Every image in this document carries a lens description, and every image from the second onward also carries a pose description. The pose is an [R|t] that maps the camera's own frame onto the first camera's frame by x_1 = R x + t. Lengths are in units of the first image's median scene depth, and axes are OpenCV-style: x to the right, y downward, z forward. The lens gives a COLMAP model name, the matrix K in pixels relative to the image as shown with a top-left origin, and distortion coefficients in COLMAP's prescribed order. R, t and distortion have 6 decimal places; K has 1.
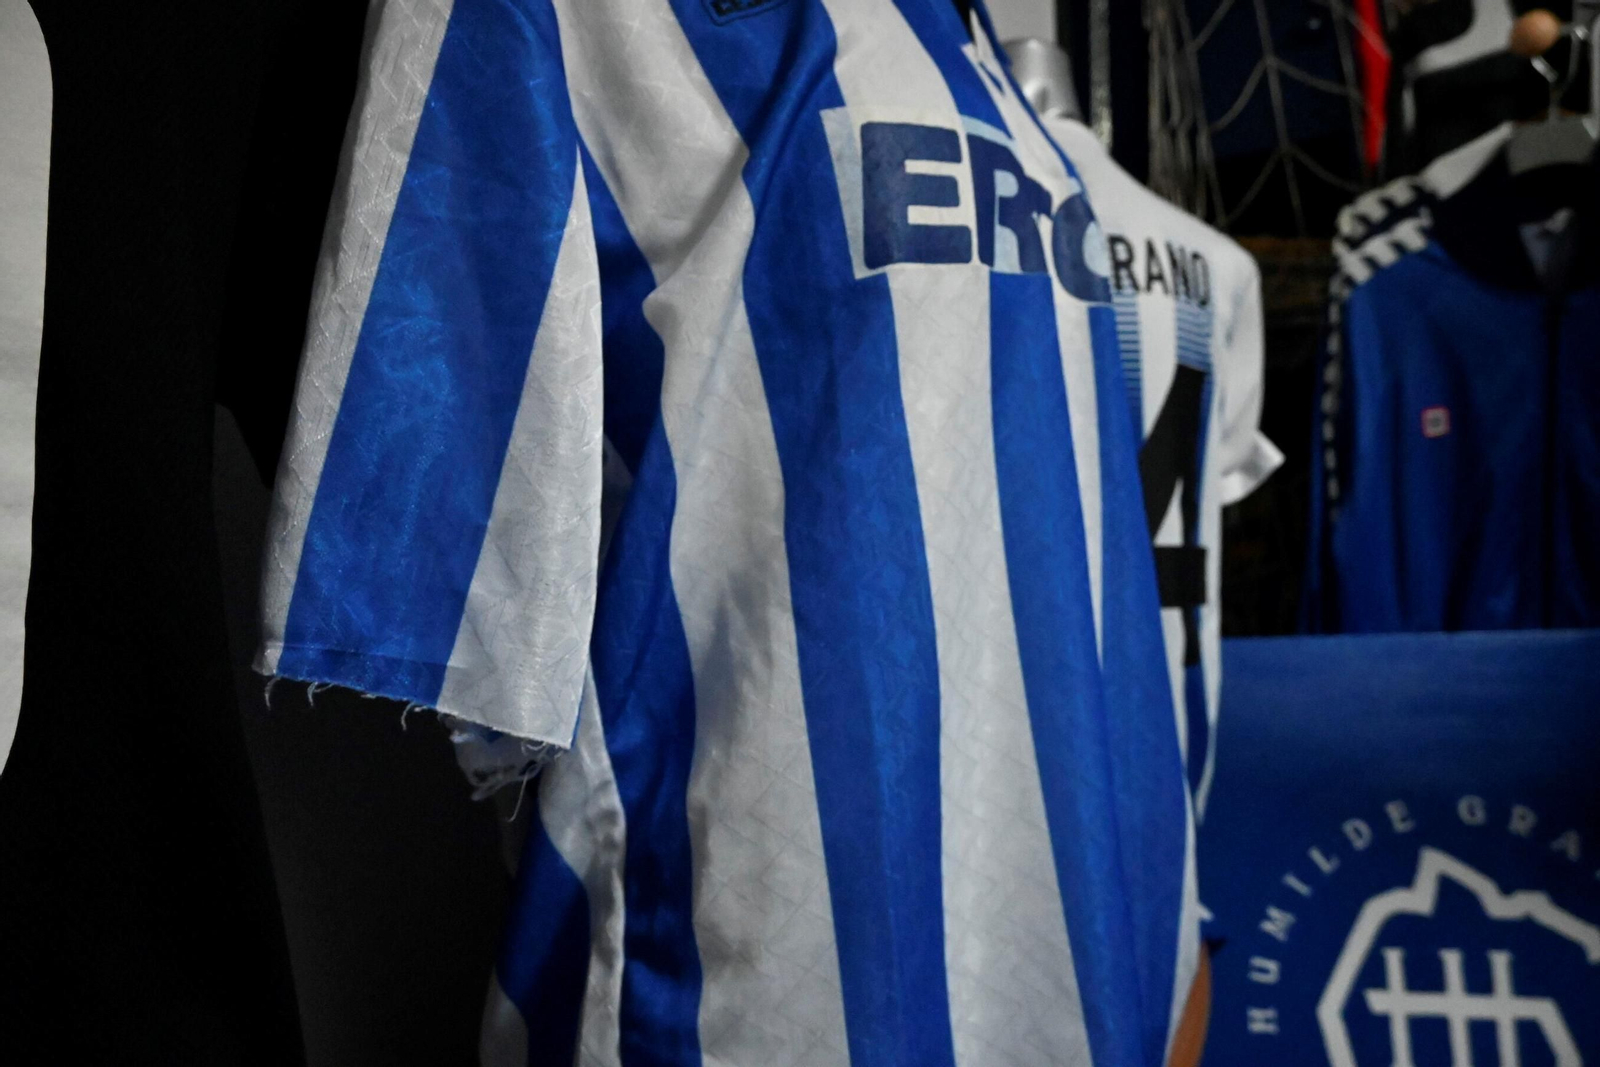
lens RADIAL K [[1135.3, 0, 800.0], [0, 1135.3, 533.5], [0, 0, 1]] dist [-0.001042, -0.001368]
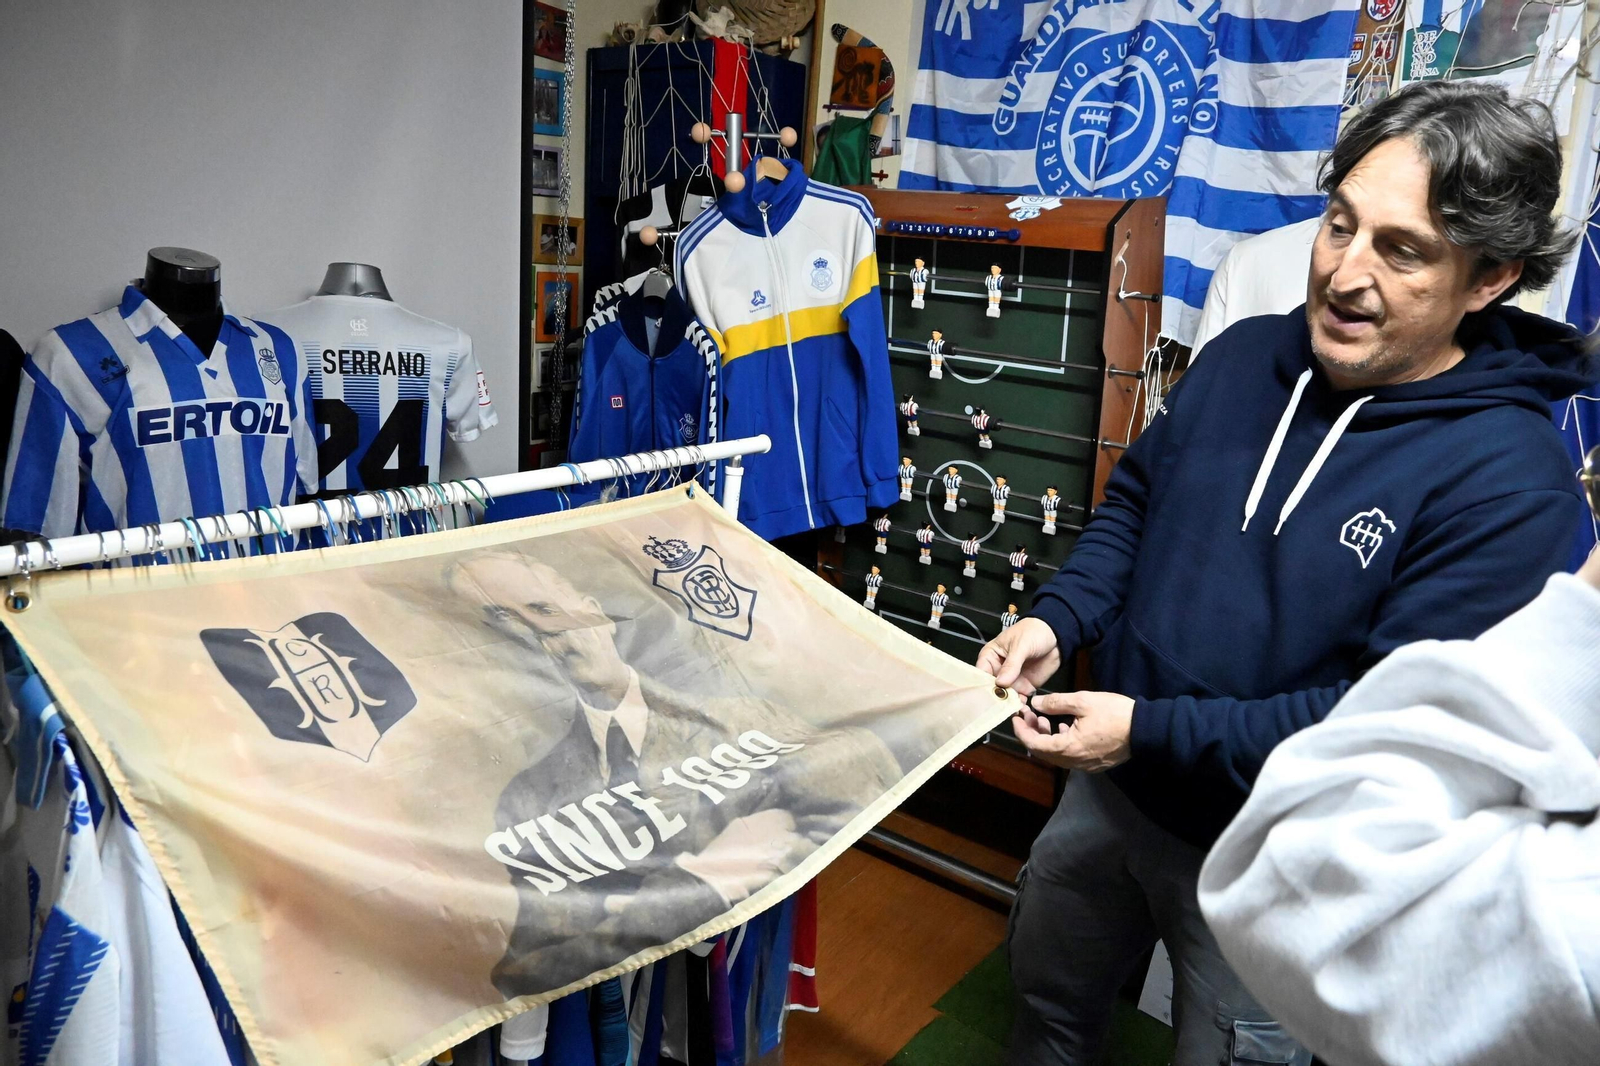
lens RADIAL K [[1129.5, 0, 805.4], [0, 1129.5, 557.5], [0, 0, 1]] dist [0.001769, -0.001154]
pose [[0.994500, 0.099884, 0.031514, 1.243536], [-0.104706, 0.955518, 0.275721, -0.634488], [-0.002572, -0.277505, 0.960721, -1.648912]]
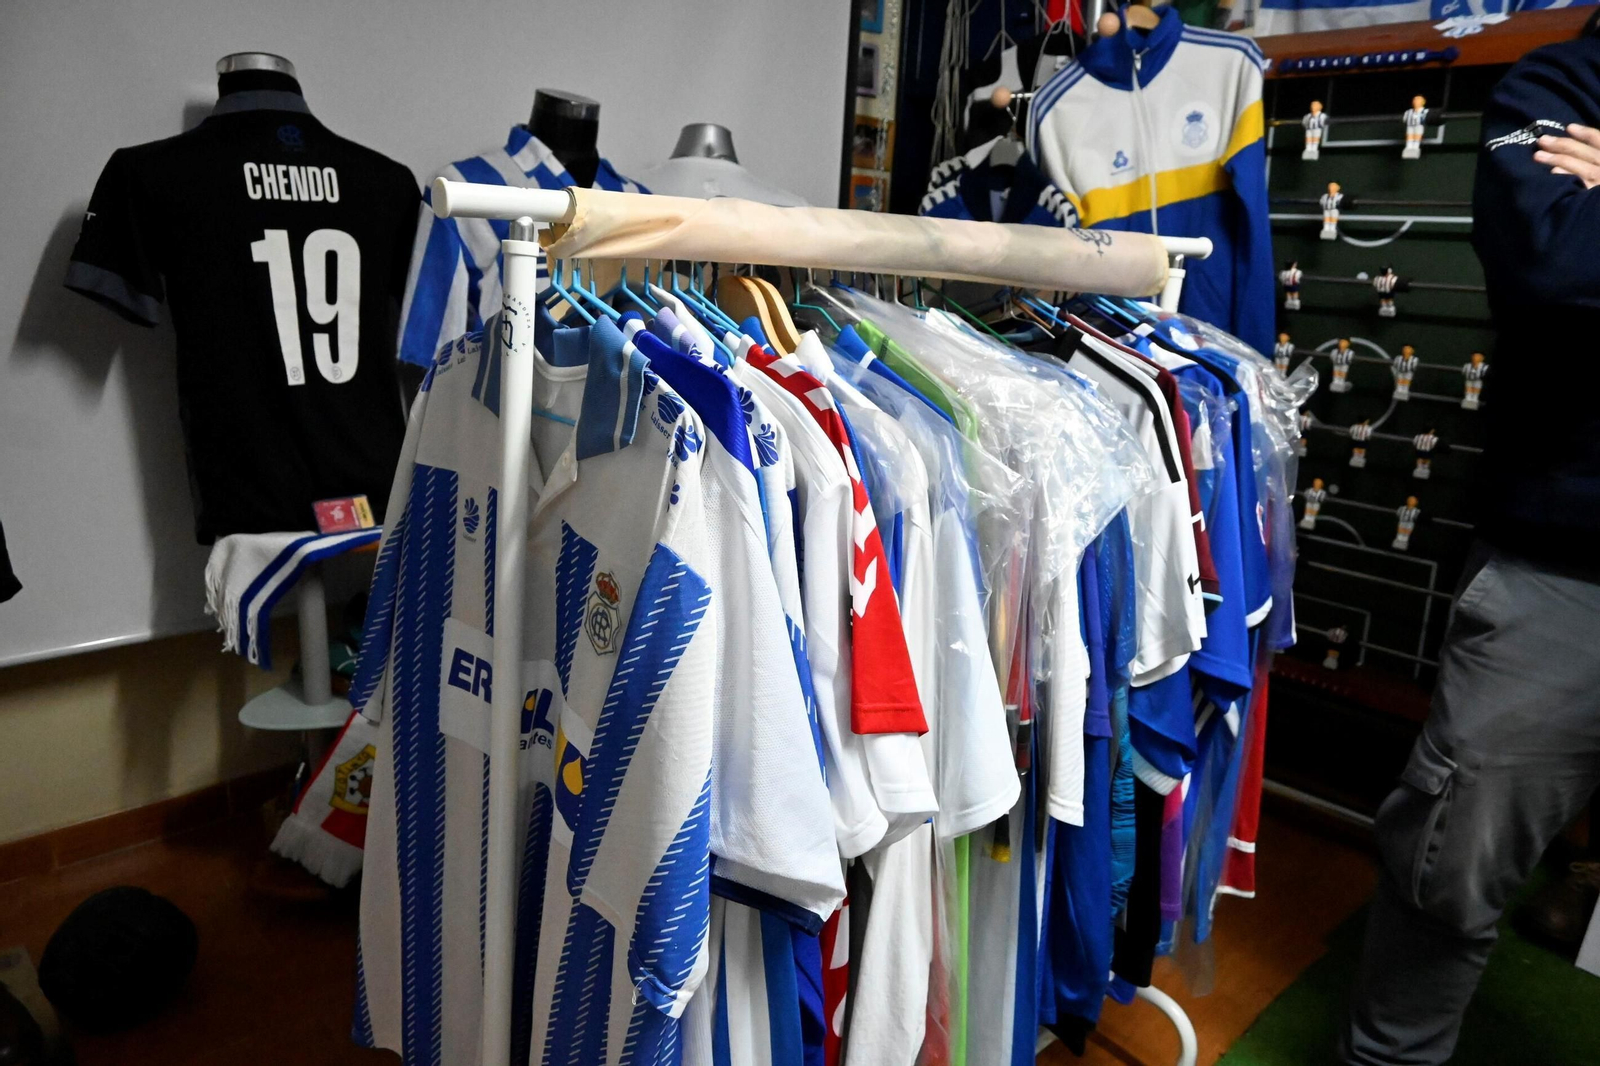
lens RADIAL K [[1135.3, 0, 800.0], [0, 1135.3, 533.0], [0, 0, 1]] dist [-0.001042, -0.001368]
pose [[0.983317, 0.120412, -0.136338, 0.880199], [-0.081906, 0.962344, 0.259202, -0.248341], [0.162415, -0.243711, 0.956152, -1.582904]]
